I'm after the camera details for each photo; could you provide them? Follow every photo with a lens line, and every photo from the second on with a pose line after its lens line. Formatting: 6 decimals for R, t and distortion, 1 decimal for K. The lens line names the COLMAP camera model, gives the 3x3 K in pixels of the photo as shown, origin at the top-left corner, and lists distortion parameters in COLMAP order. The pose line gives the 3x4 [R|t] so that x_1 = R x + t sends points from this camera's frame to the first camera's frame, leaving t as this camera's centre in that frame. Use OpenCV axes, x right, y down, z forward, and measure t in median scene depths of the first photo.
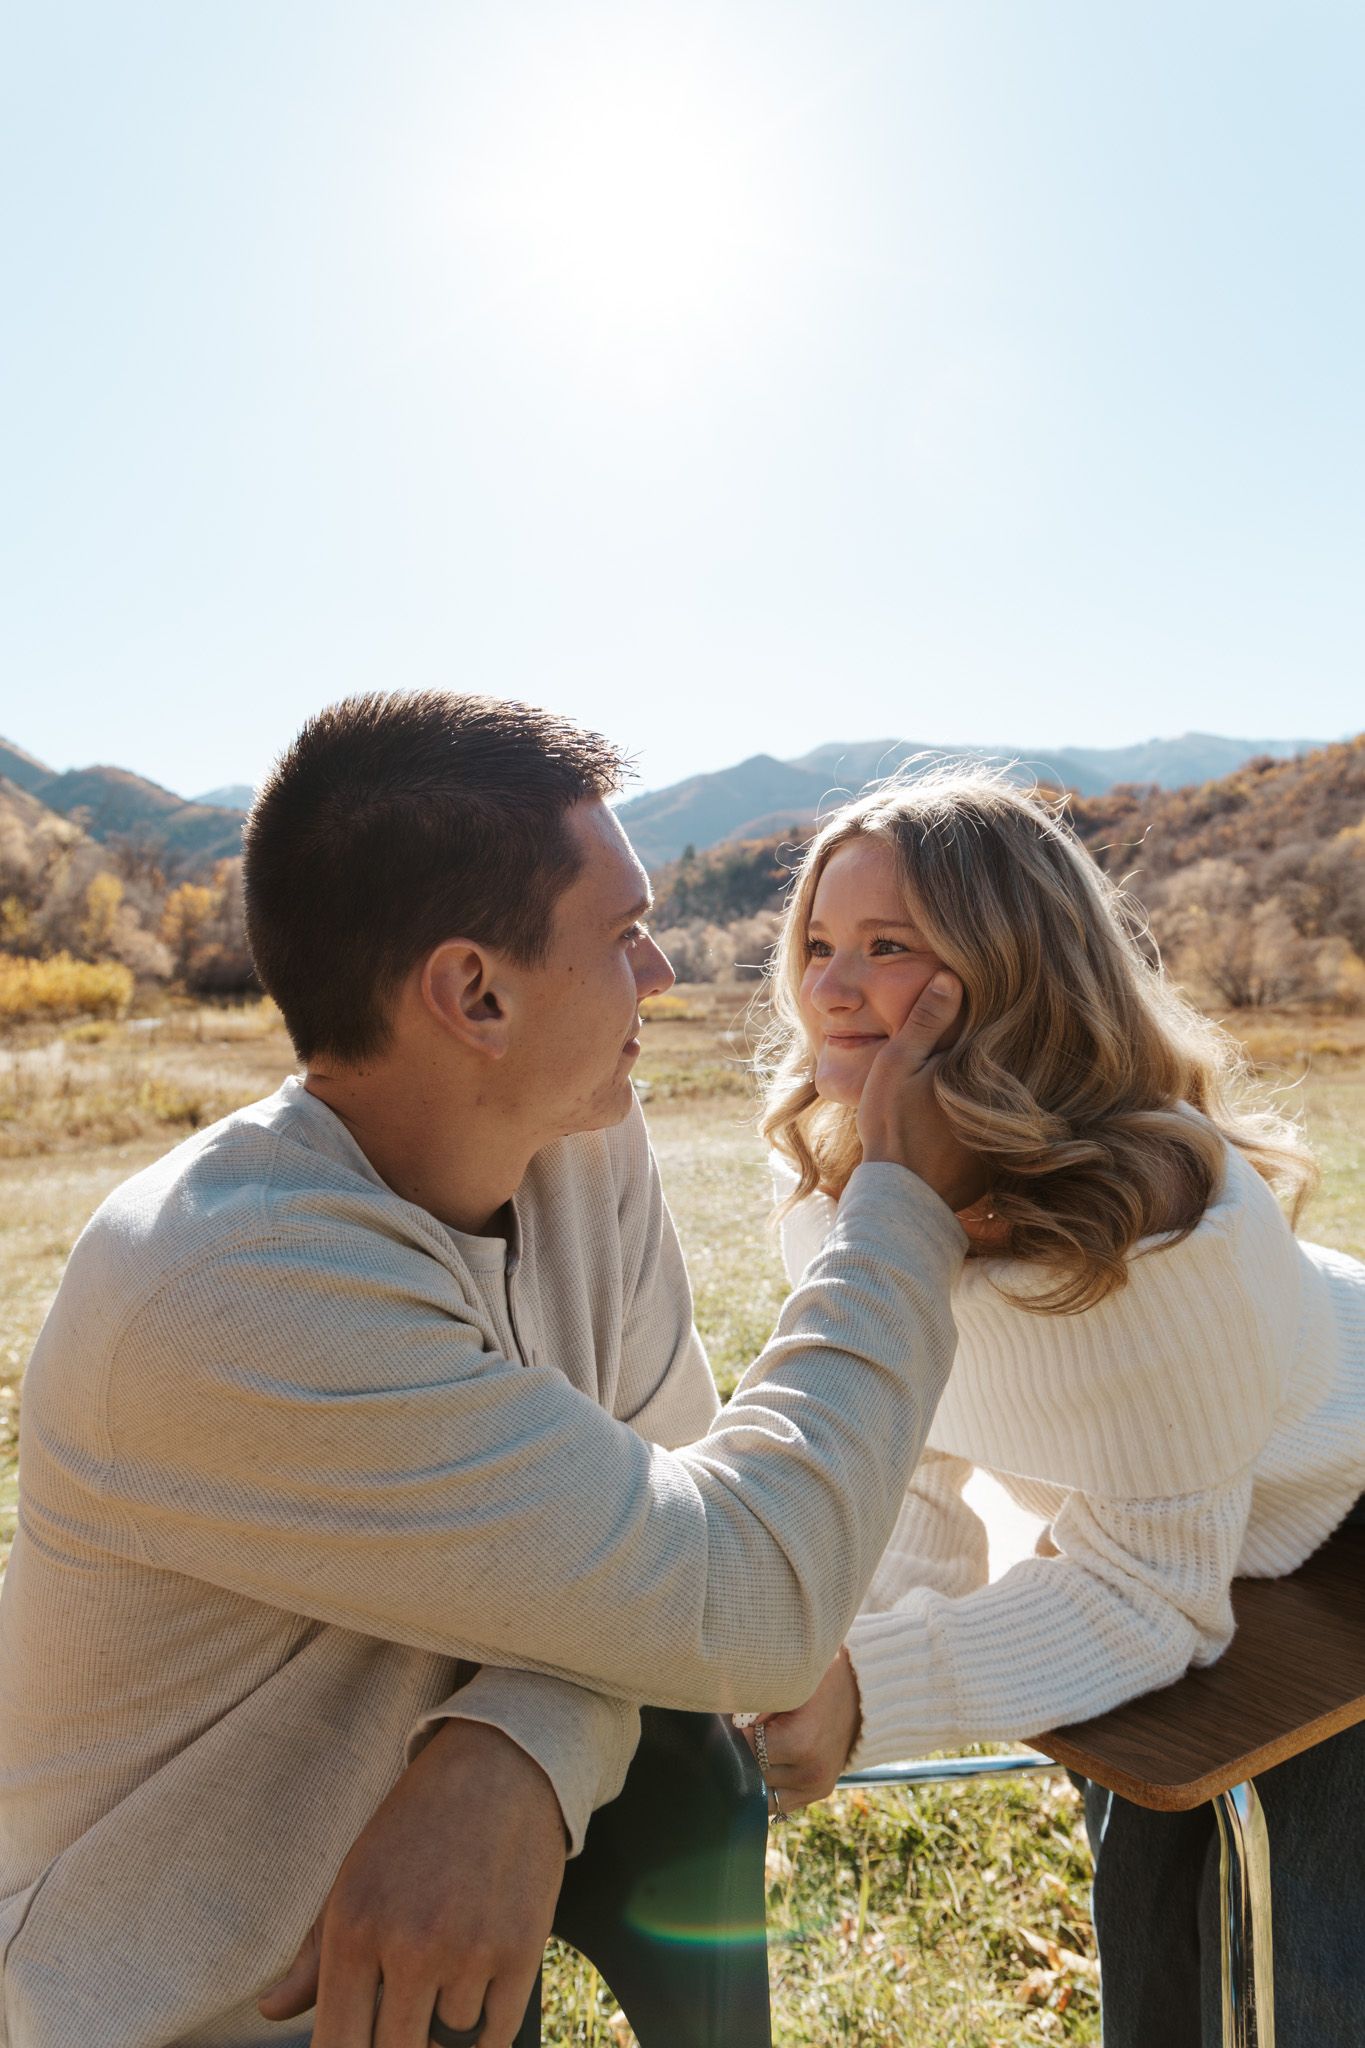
lens RADIAL K [[1385.0, 0, 678.7], [0, 1385.0, 1019.2], [0, 0, 1]] dist [-0.000182, 0.000015]
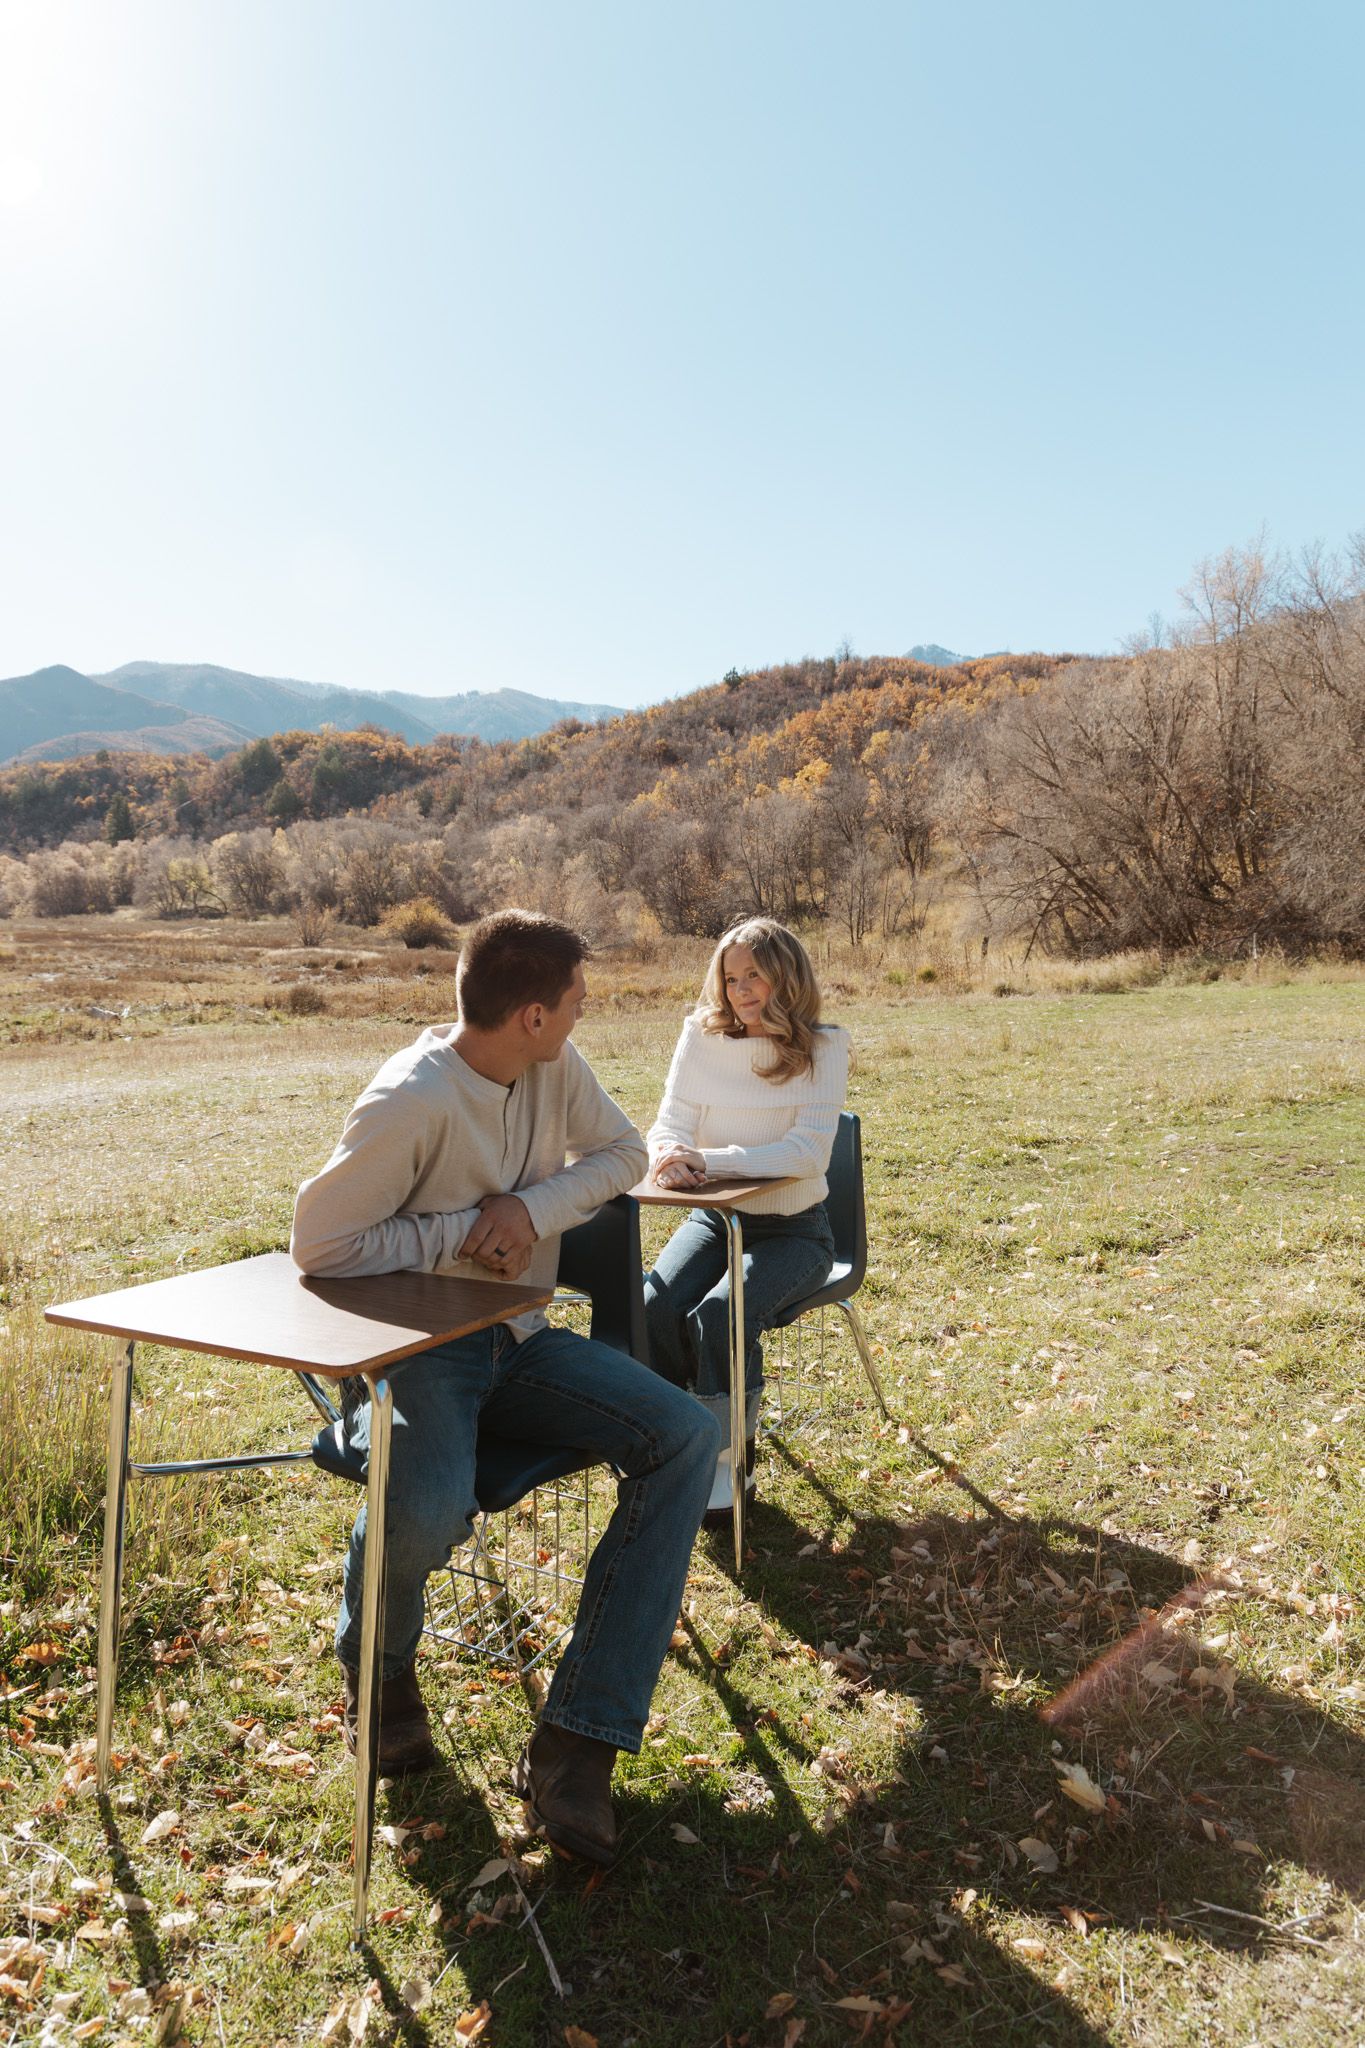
lens RADIAL K [[1385.0, 0, 680.0], [0, 1385.0, 1026.8], [0, 0, 1]] dist [-0.000182, 0.000015]
pose [[0.887074, -0.012450, 0.461460, -0.004783], [-0.009360, 0.998946, 0.044944, -0.000209], [-0.461533, -0.044187, 0.886022, -0.007330]]
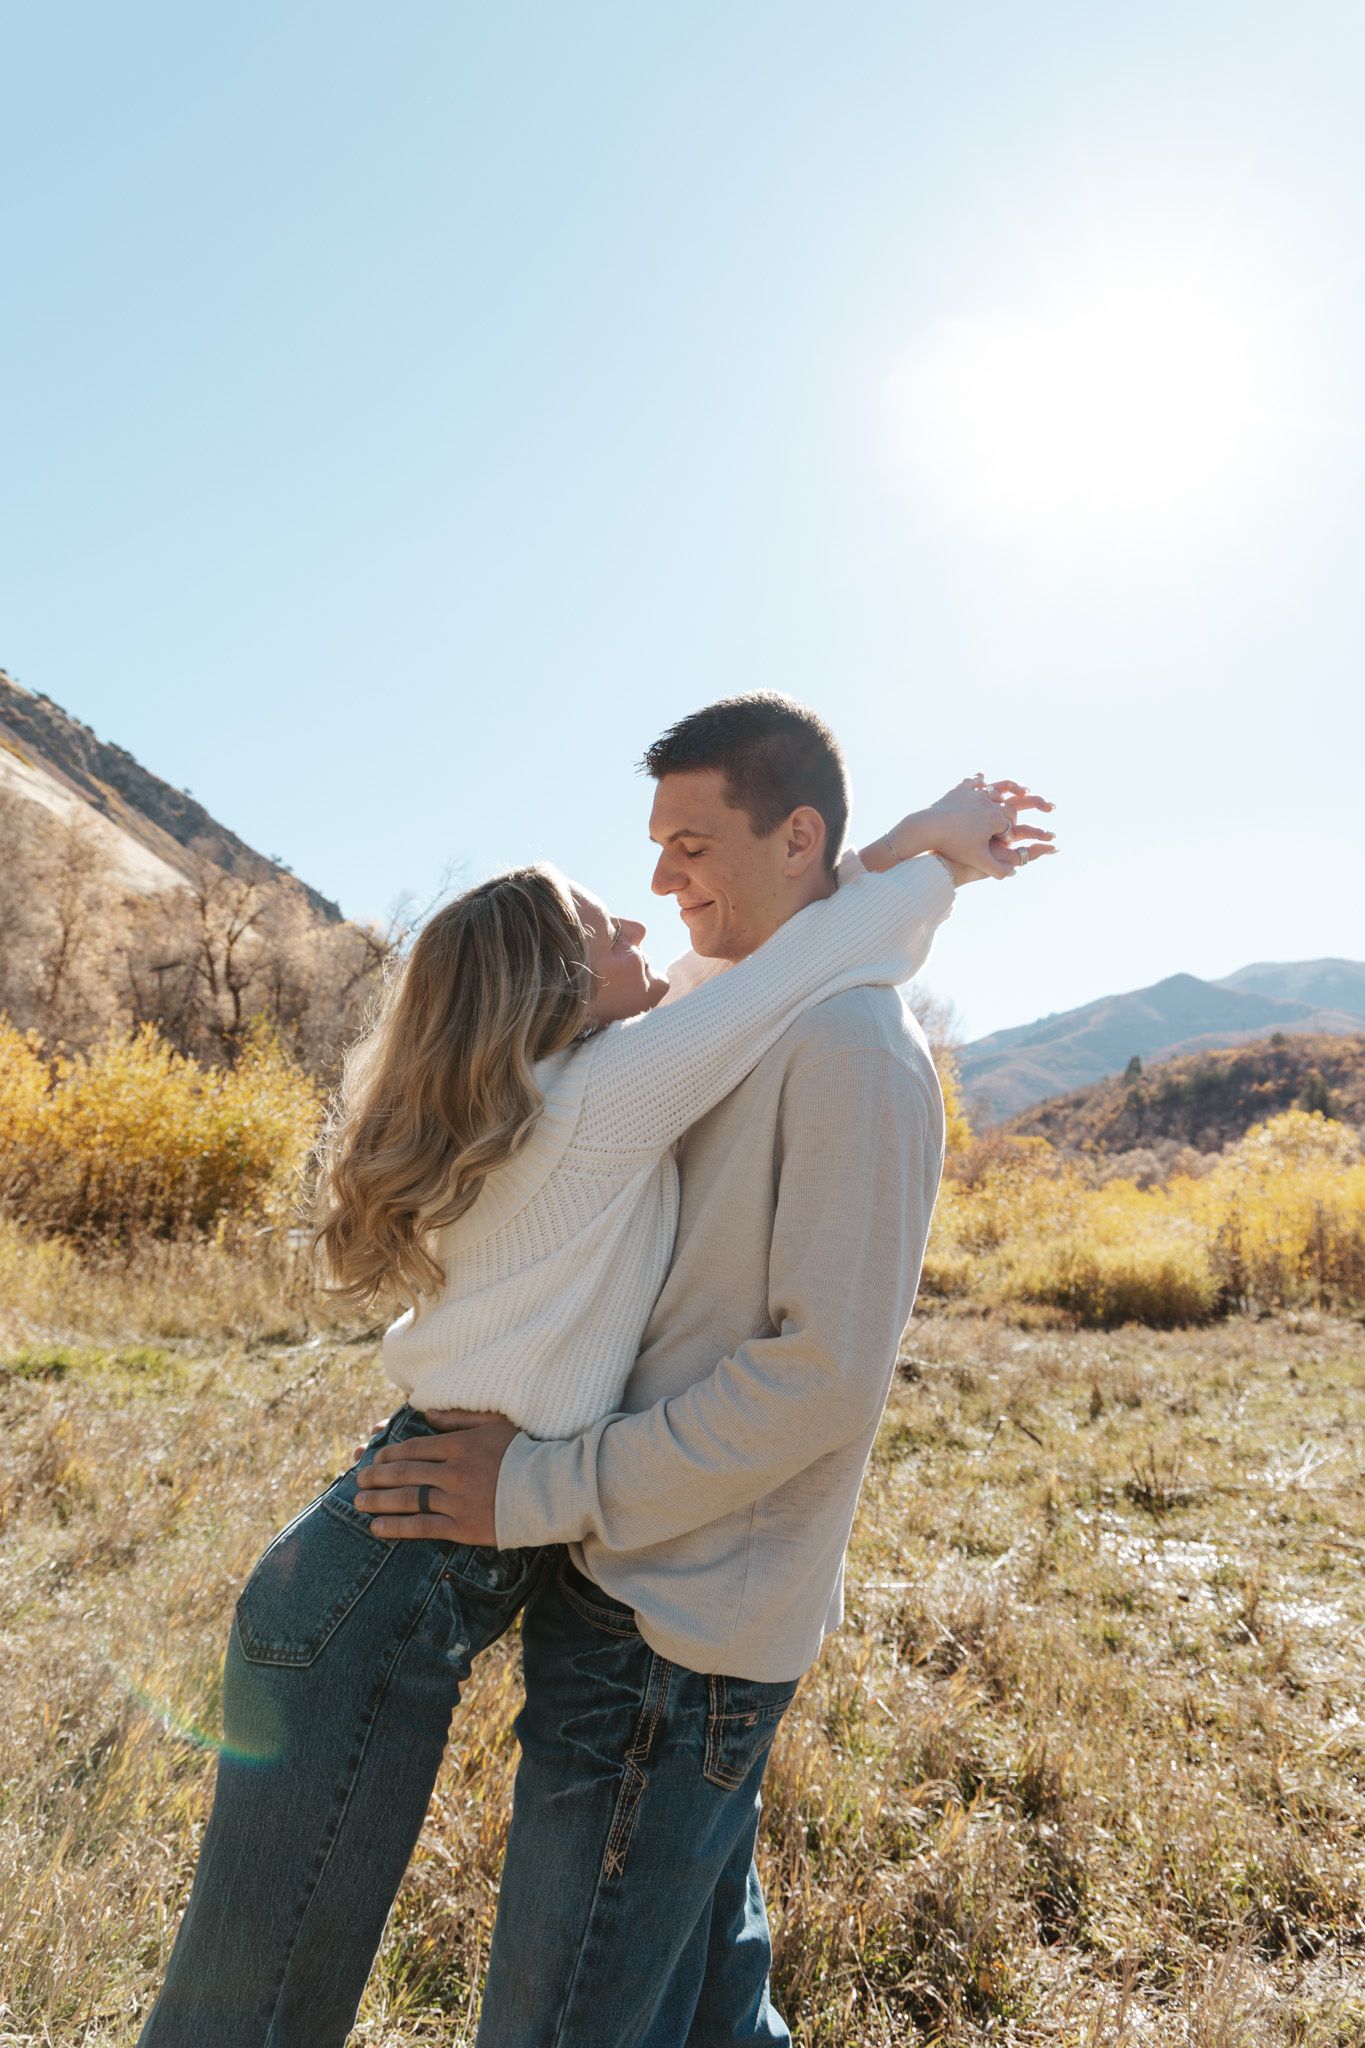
lens RADIAL K [[1385.0, 0, 683.0], [0, 1385.0, 1024.4], [0, 0, 1]] dist [-0.000182, 0.000015]
pose [[0.962335, 0.007233, -0.271770, -0.048630], [-0.050140, 0.987220, -0.151268, -0.000401], [0.267203, 0.159197, 0.950399, 0.157202]]
